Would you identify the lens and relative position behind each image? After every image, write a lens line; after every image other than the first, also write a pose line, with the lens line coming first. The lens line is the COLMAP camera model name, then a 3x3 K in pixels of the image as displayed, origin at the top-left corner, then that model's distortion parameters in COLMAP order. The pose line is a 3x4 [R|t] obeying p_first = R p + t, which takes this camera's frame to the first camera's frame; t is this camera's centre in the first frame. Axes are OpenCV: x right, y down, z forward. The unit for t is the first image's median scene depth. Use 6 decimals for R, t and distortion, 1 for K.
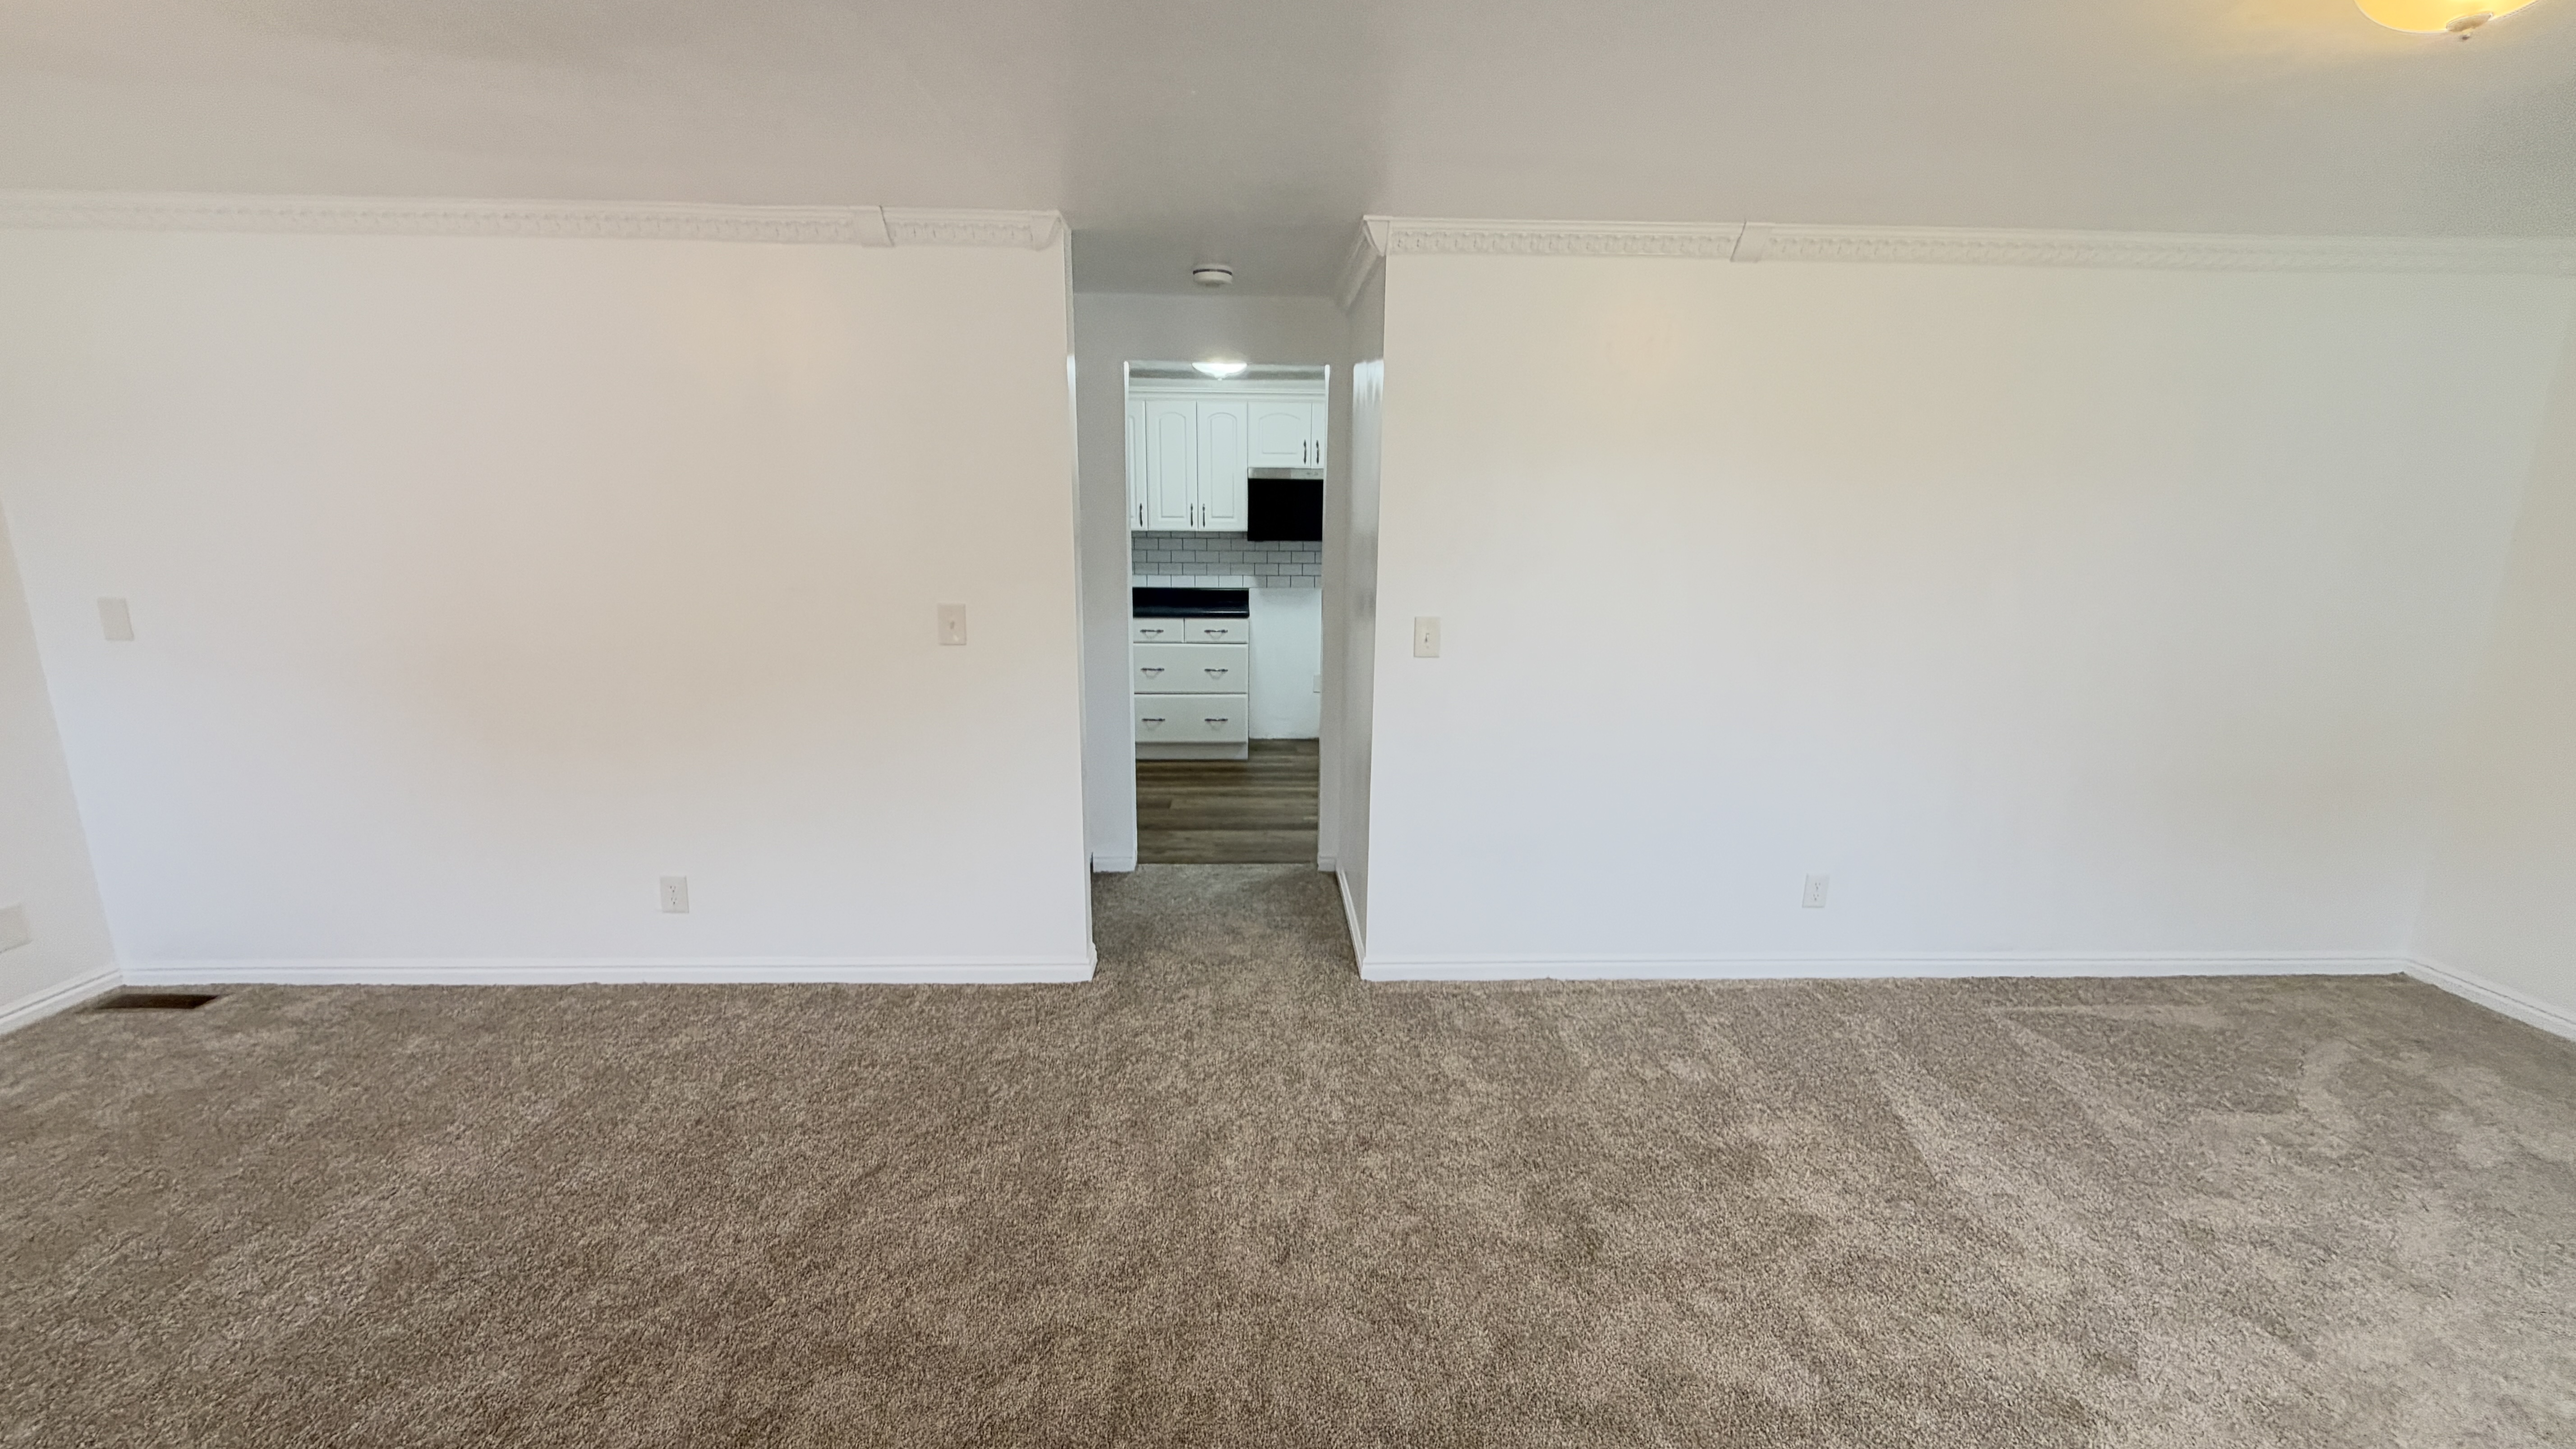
lens RADIAL K [[1026.2, 0, 1282.9], [0, 1026.2, 725.2], [0, 0, 1]] dist [-0.000090, -0.000518]
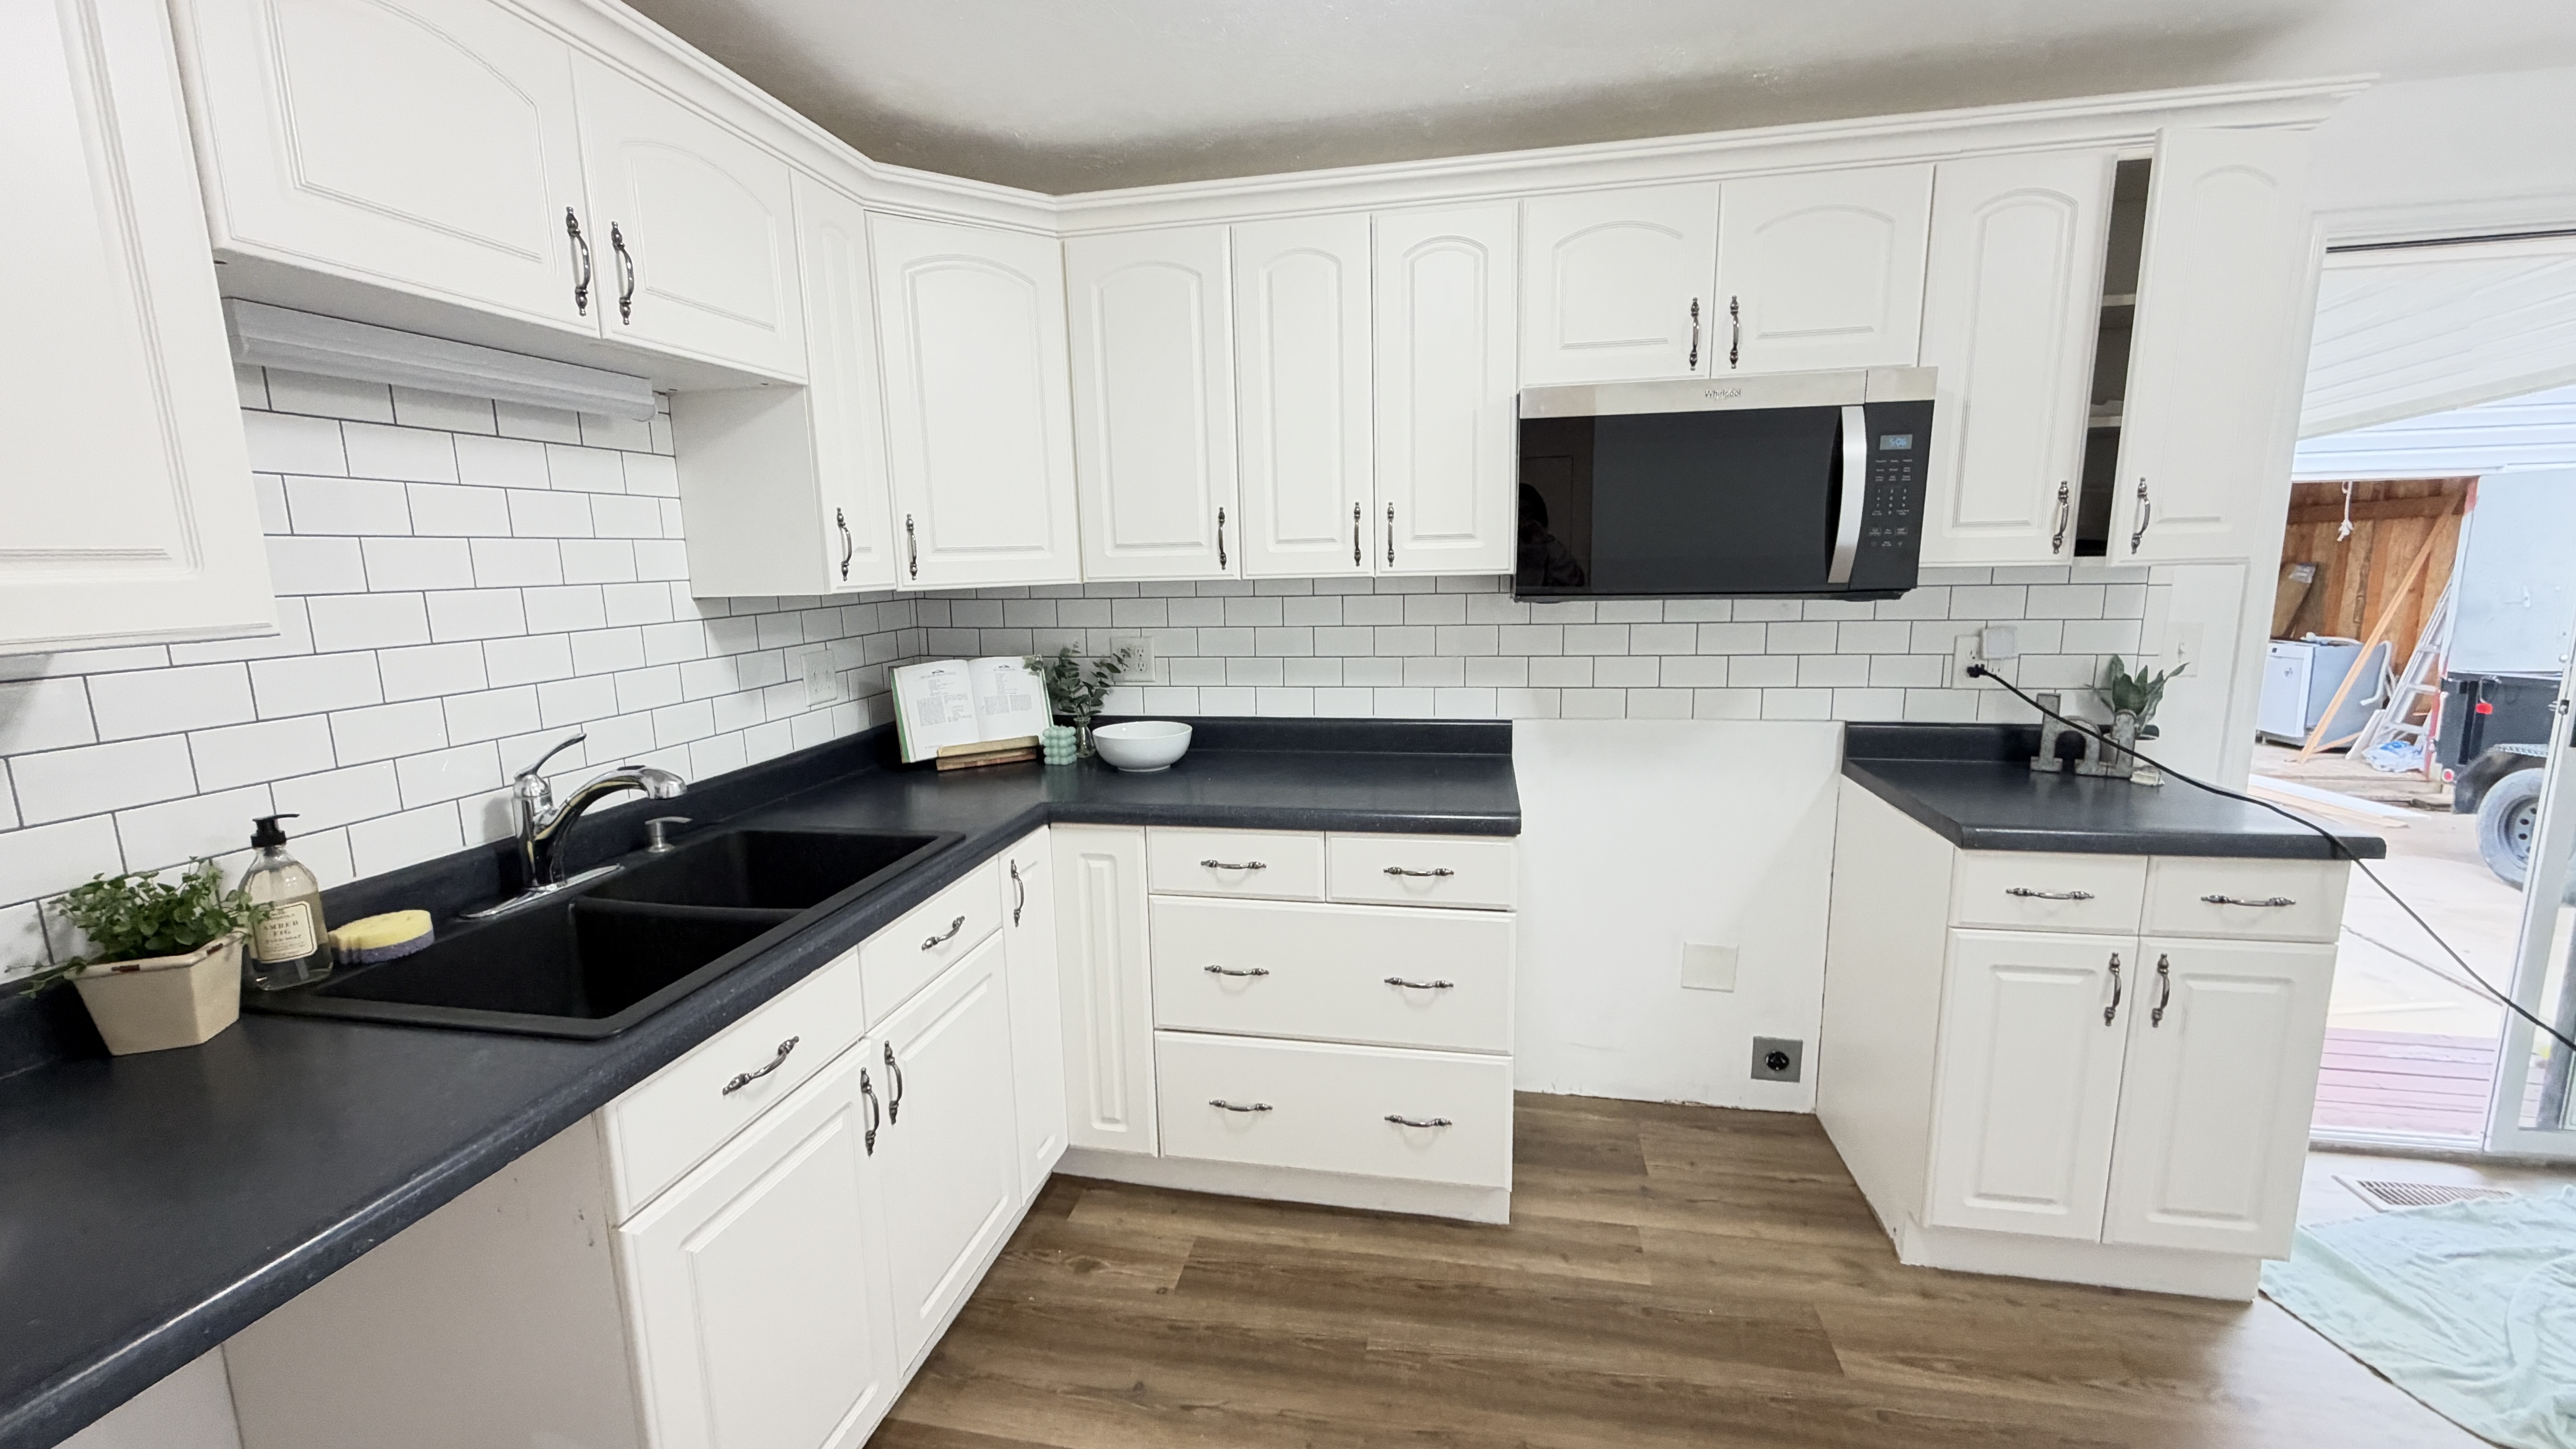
lens RADIAL K [[1026.2, 0, 1287.4], [0, 1026.2, 721.0], [0, 0, 1]] dist [-0.000090, -0.000518]
pose [[0.975192, 0.007199, -0.221244, -0.032356], [-0.014089, 0.999463, -0.029581, -0.128690], [0.220912, 0.031965, 0.974770, 0.646846]]
